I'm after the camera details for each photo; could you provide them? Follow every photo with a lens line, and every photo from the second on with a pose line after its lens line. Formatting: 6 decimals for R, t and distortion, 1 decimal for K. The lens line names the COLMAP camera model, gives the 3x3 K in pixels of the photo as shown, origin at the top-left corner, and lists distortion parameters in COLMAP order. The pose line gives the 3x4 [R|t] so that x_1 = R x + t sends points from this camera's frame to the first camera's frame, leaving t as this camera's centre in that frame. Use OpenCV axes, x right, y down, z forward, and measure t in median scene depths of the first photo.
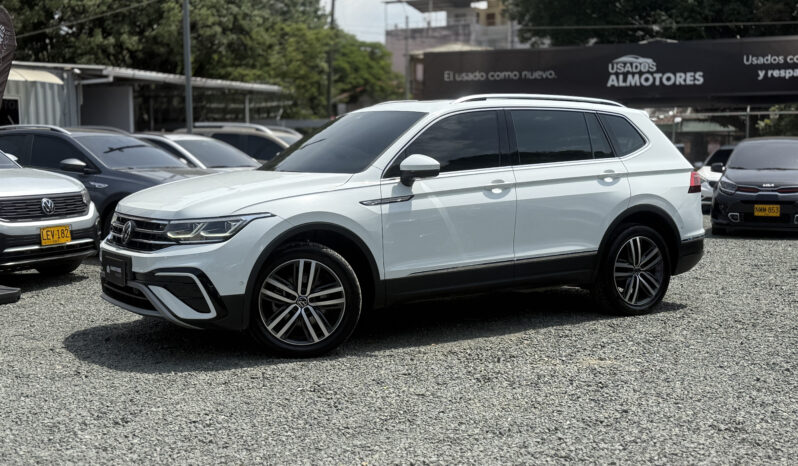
lens RADIAL K [[948.8, 0, 399.0], [0, 948.8, 233.0], [0, 0, 1]] dist [0.190980, -0.435515]
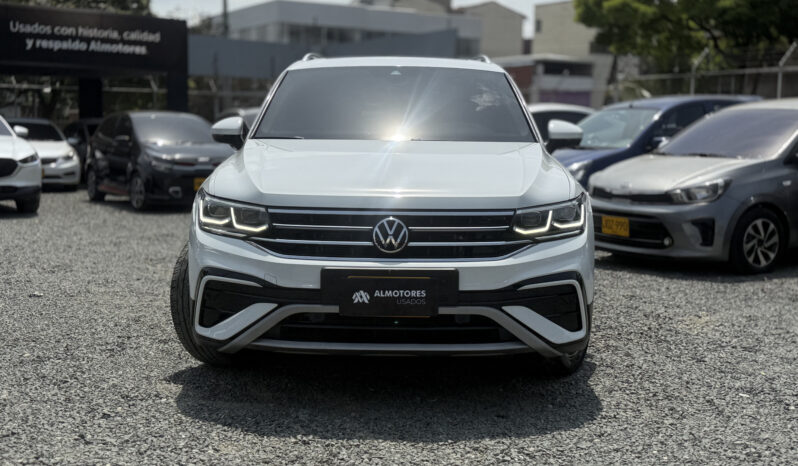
lens RADIAL K [[948.8, 0, 399.0], [0, 948.8, 233.0], [0, 0, 1]] dist [0.190980, -0.435515]
pose [[0.552501, -0.080056, 0.829659, -0.796109], [0.060610, 0.996600, 0.055802, -0.037028], [-0.831306, 0.019455, 0.555475, 0.632362]]
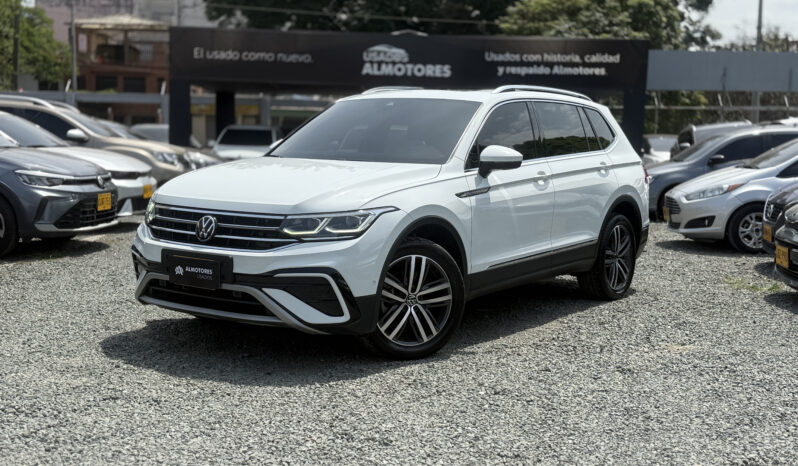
lens RADIAL K [[948.8, 0, 399.0], [0, 948.8, 233.0], [0, 0, 1]] dist [0.190980, -0.435515]
pose [[0.933634, -0.012905, 0.357995, -0.424667], [0.005993, 0.999774, 0.020412, -0.012854], [-0.358178, -0.016912, 0.933500, 0.118610]]
